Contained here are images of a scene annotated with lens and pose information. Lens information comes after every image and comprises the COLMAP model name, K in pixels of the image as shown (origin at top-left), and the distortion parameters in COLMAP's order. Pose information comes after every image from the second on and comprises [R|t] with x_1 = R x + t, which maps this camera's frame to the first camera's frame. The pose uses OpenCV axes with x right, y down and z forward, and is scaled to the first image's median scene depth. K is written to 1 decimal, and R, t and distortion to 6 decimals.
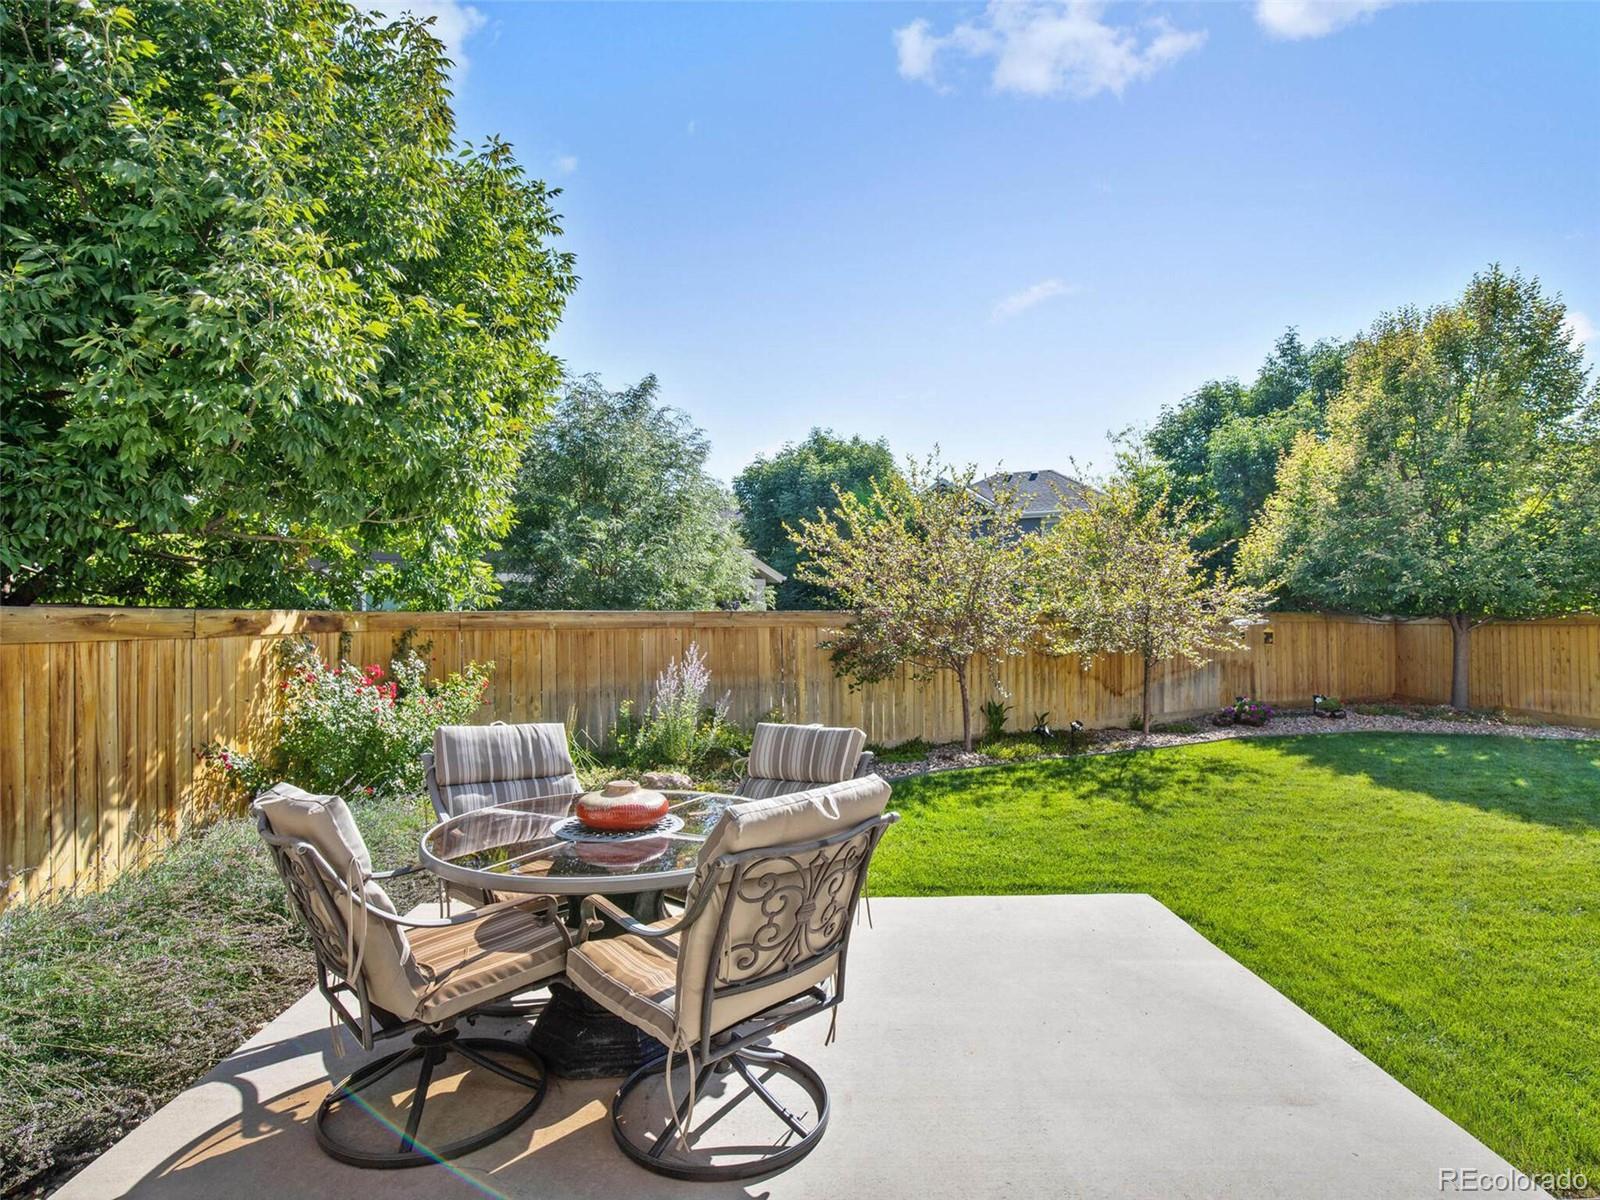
lens RADIAL K [[808.6, 0, 792.0], [0, 808.6, 603.1], [0, 0, 1]] dist [0.007595, -0.001680]
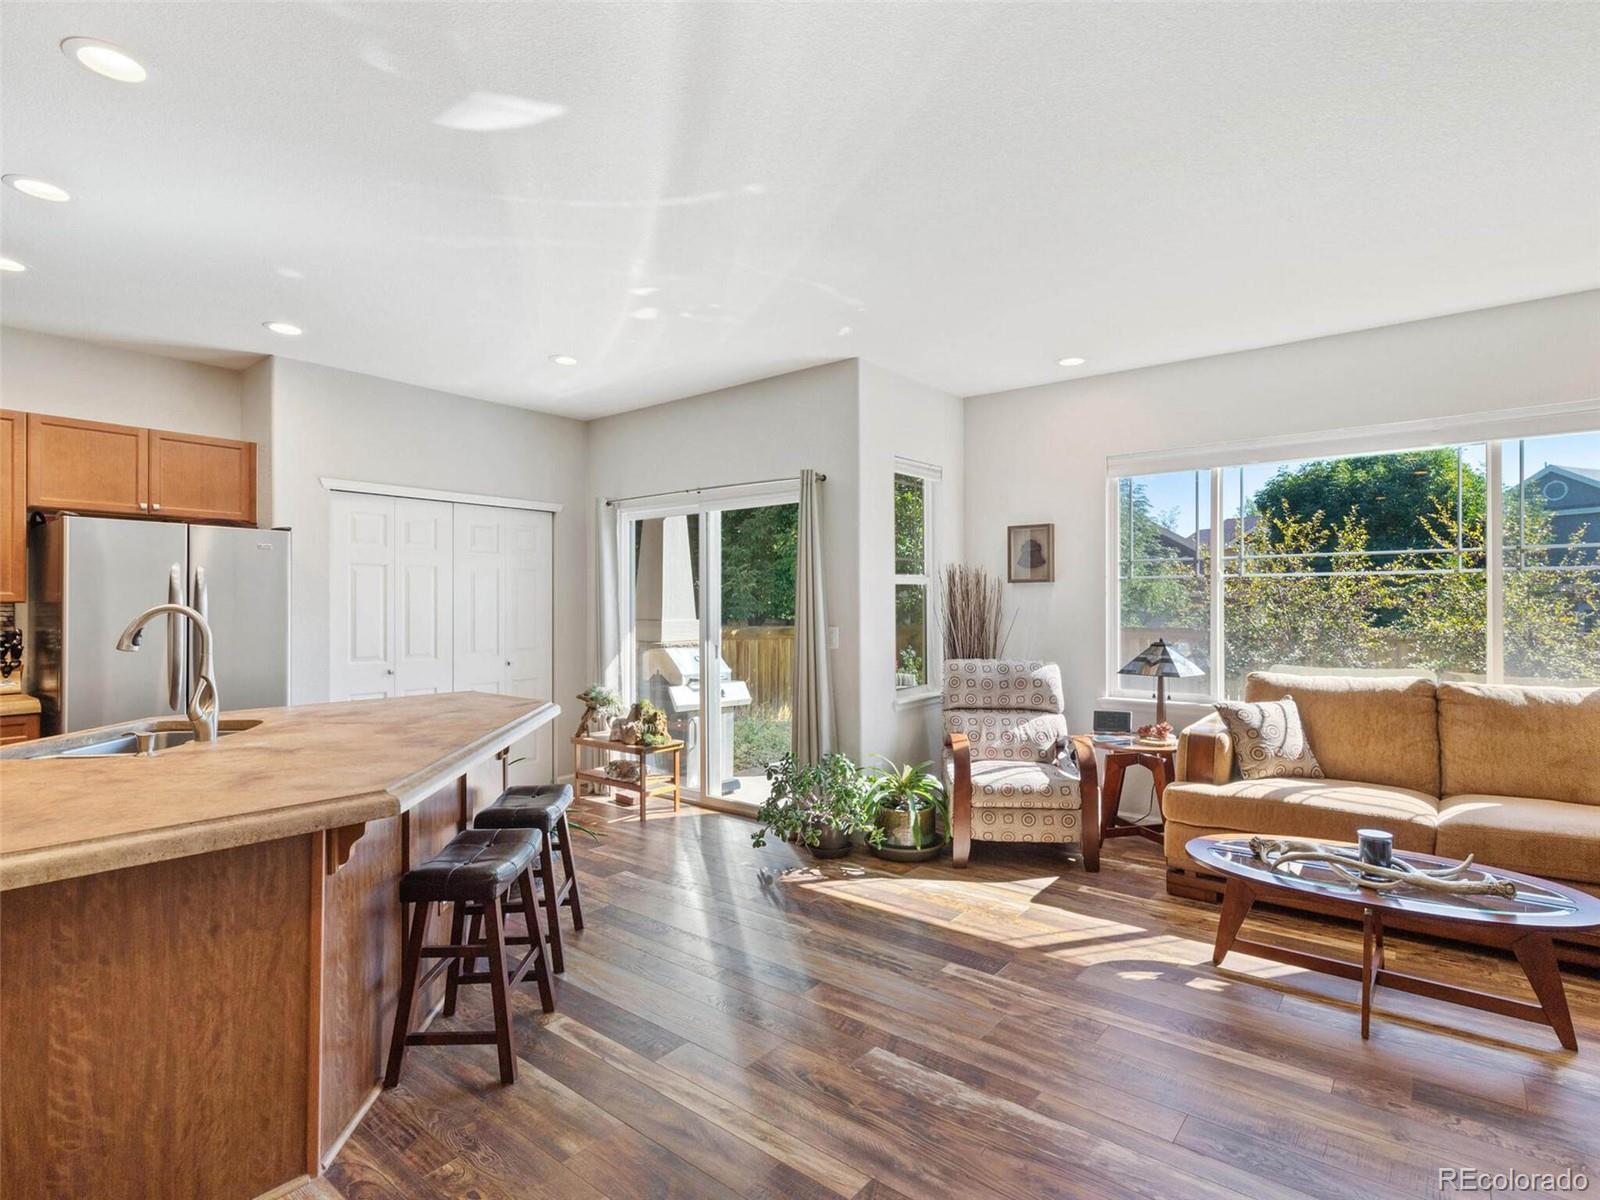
lens RADIAL K [[808.6, 0, 814.3], [0, 808.6, 598.9], [0, 0, 1]] dist [0.007595, -0.001680]
pose [[0.780583, 0.002439, -0.625048, 0.417577], [-0.002928, 0.999996, 0.000245, -0.037679], [0.625046, 0.001639, 0.780586, -0.480076]]
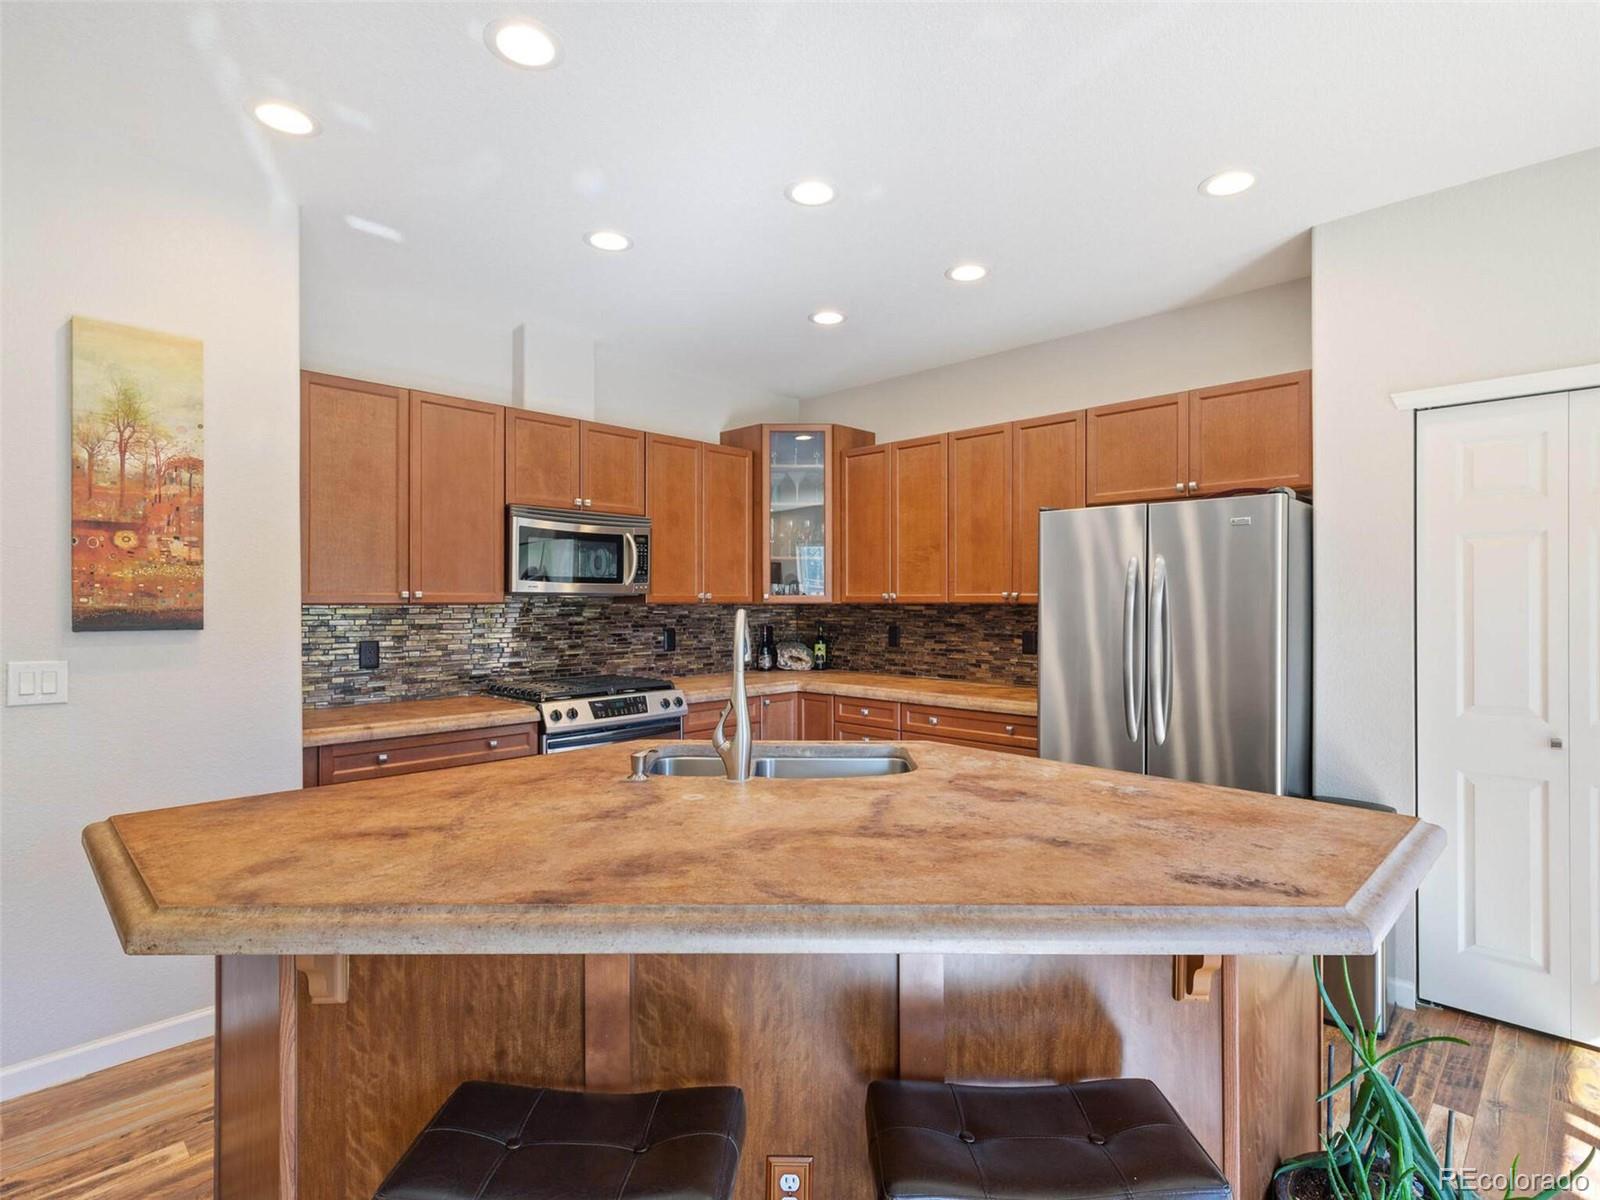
lens RADIAL K [[808.6, 0, 807.9], [0, 808.6, 601.5], [0, 0, 1]] dist [0.007595, -0.001680]
pose [[-0.701076, 0.006781, -0.713054, 0.237083], [0.006246, 0.999975, 0.003369, -0.038121], [0.713059, -0.002092, -0.701101, -0.236914]]
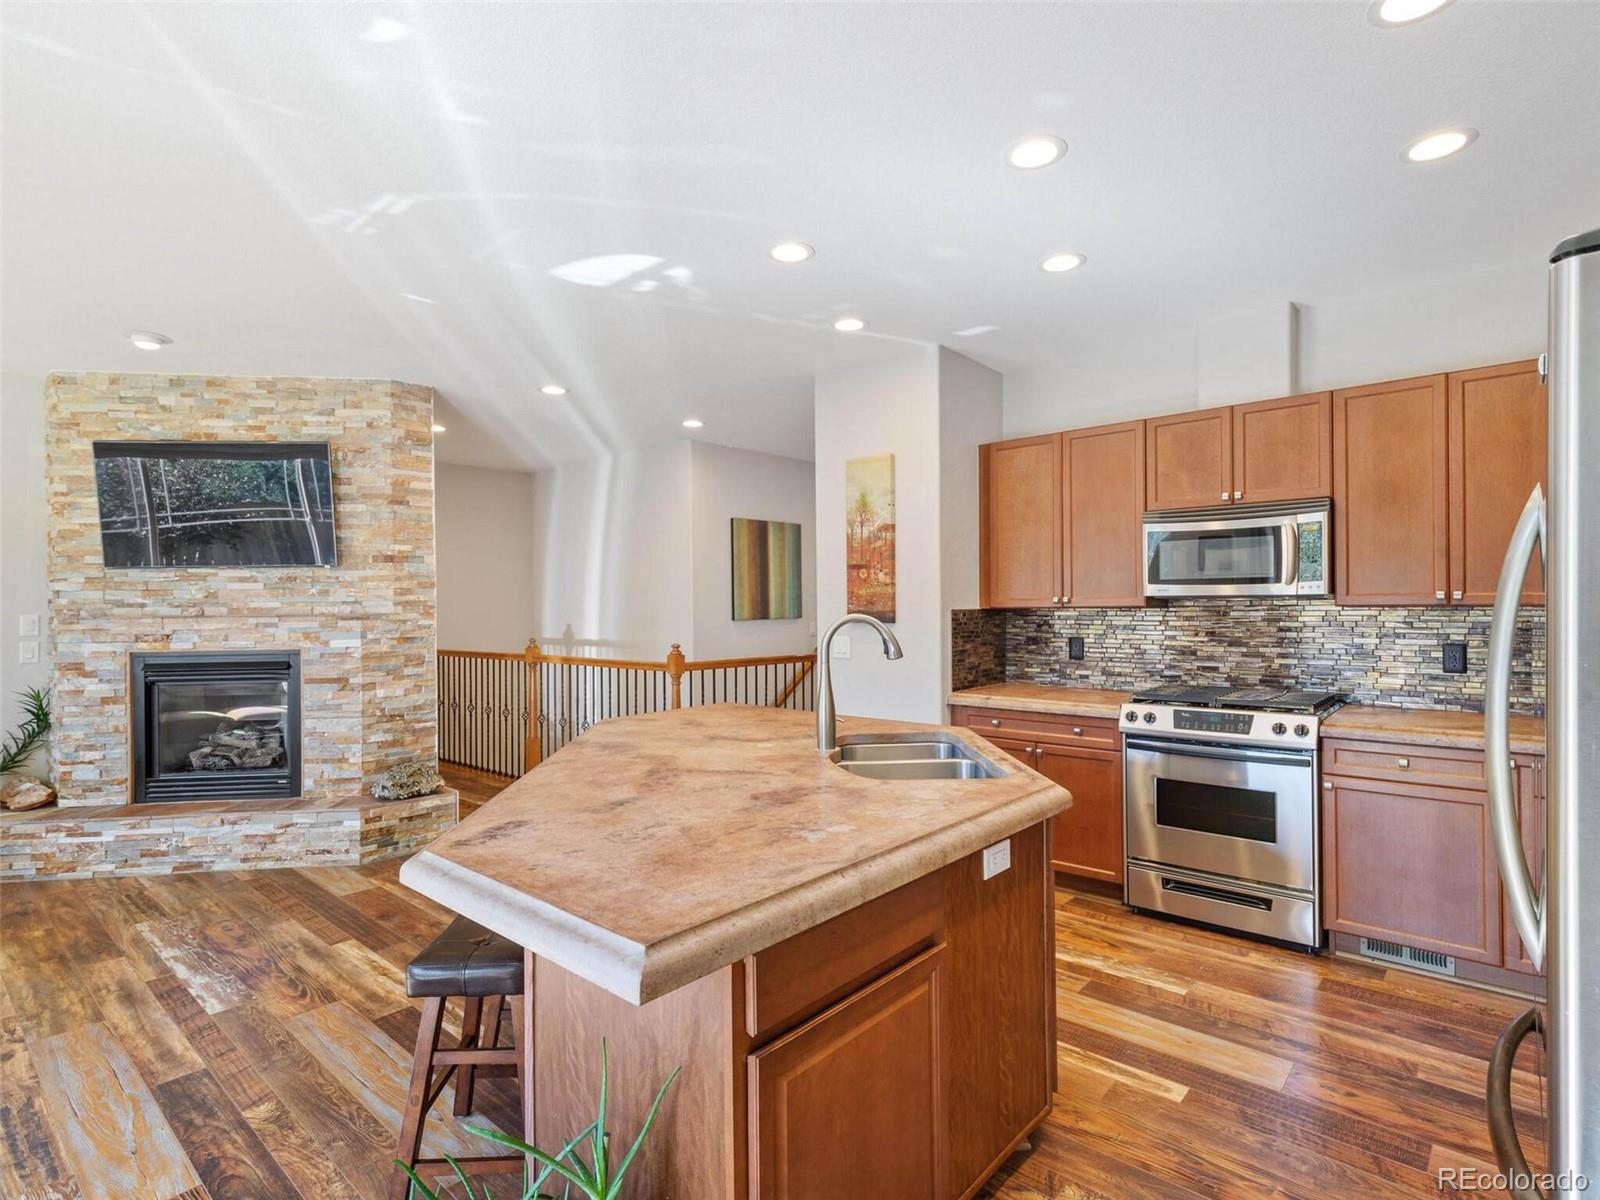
lens RADIAL K [[808.6, 0, 810.7], [0, 808.6, 606.2], [0, 0, 1]] dist [0.007595, -0.001680]
pose [[-0.750511, 0.012235, 0.660744, -0.071868], [0.010774, 0.999922, -0.006277, -0.036432], [-0.660770, 0.002408, -0.750585, -0.196318]]
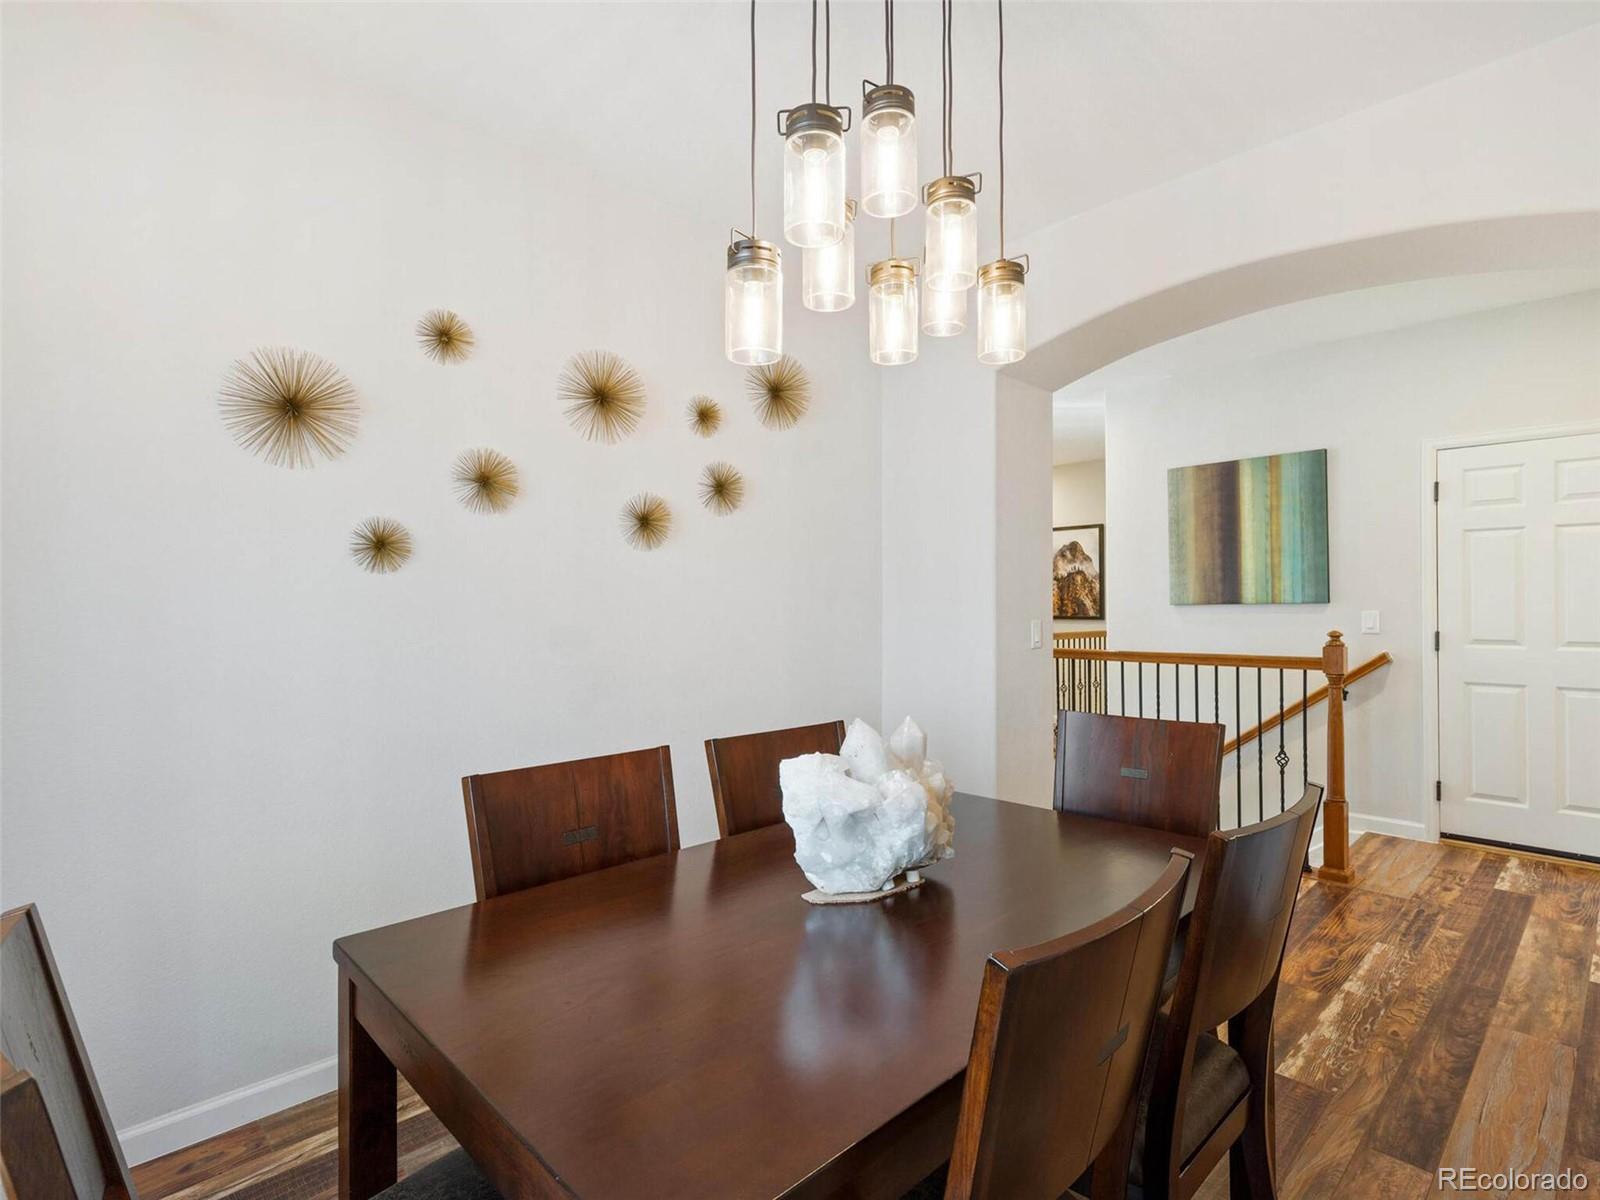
lens RADIAL K [[808.6, 0, 804.6], [0, 808.6, 604.2], [0, 0, 1]] dist [0.007595, -0.001680]
pose [[0.724271, 0.002545, 0.689511, -0.099381], [-0.002122, 0.999997, -0.001462, -0.028198], [-0.689512, -0.000405, 0.724274, -0.899036]]
